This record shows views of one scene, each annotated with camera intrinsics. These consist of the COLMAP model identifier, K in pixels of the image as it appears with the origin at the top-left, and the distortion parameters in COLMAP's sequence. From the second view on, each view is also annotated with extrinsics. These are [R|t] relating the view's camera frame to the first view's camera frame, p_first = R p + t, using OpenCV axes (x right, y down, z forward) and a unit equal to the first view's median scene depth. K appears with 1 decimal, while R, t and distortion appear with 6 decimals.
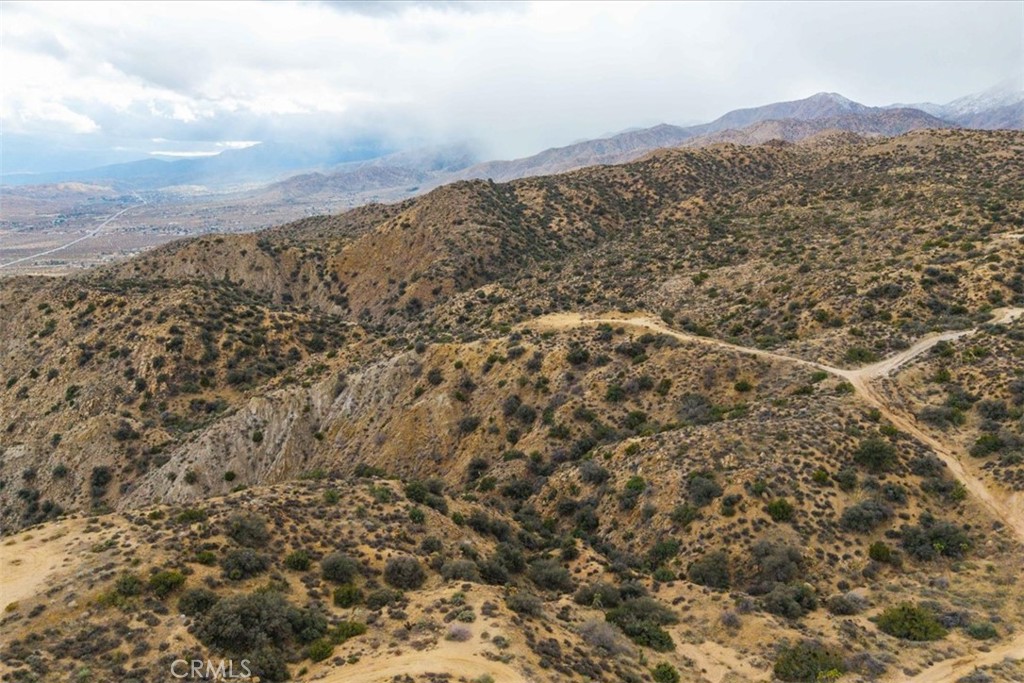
lens RADIAL K [[809.3, 0, 516.3], [0, 809.3, 344.0], [0, 0, 1]] dist [0.053334, -0.100282]
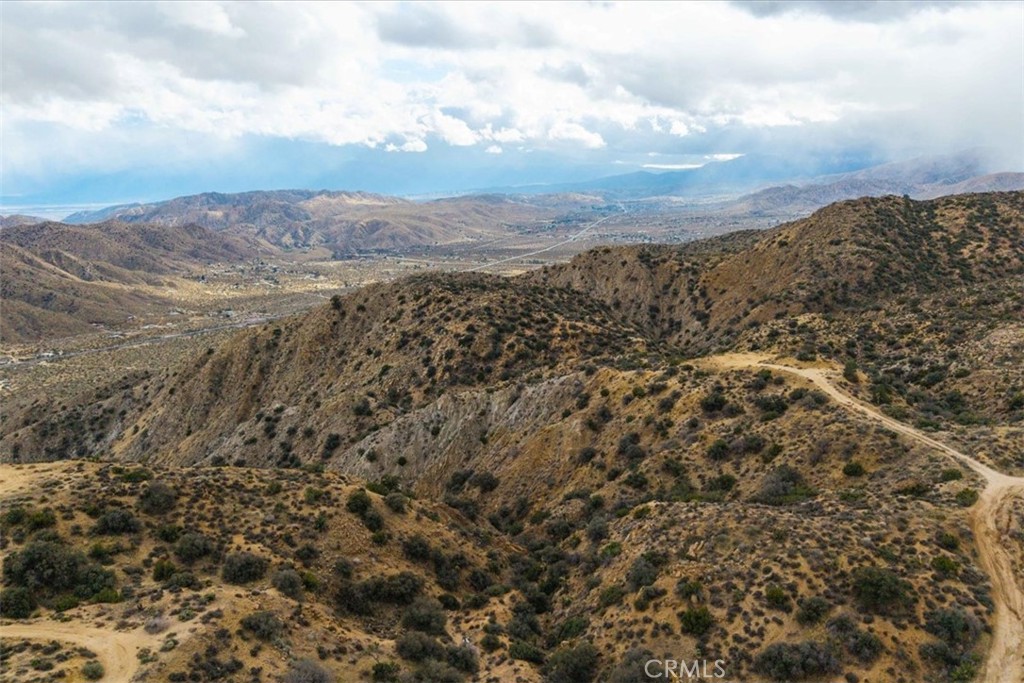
lens RADIAL K [[807.5, 0, 514.0], [0, 807.5, 339.2], [0, 0, 1]] dist [0.069502, -0.111872]
pose [[0.843058, 0.109872, -0.526480, 0.241629], [-0.120287, 0.992633, 0.014536, -0.027335], [0.524199, 0.051074, 0.850063, 0.085878]]
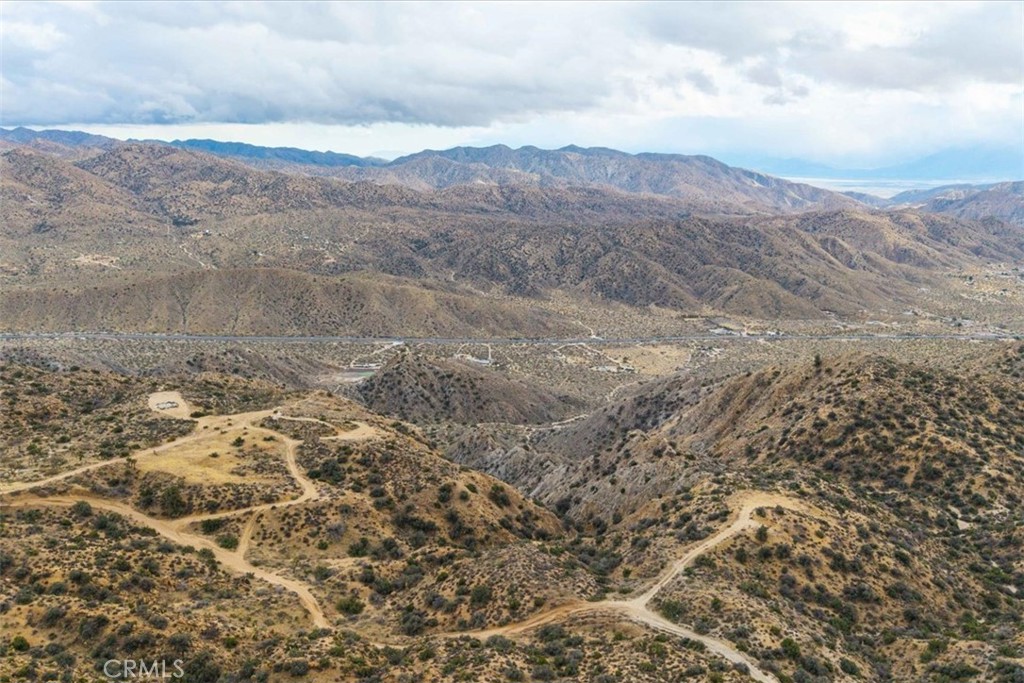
lens RADIAL K [[805.0, 0, 515.0], [0, 805.0, 342.6], [0, 0, 1]] dist [0.100651, -0.197712]
pose [[0.056260, 0.240675, -0.968974, 0.870176], [-0.227232, 0.948128, 0.222304, -0.331286], [0.972214, 0.207675, 0.108031, 0.360891]]
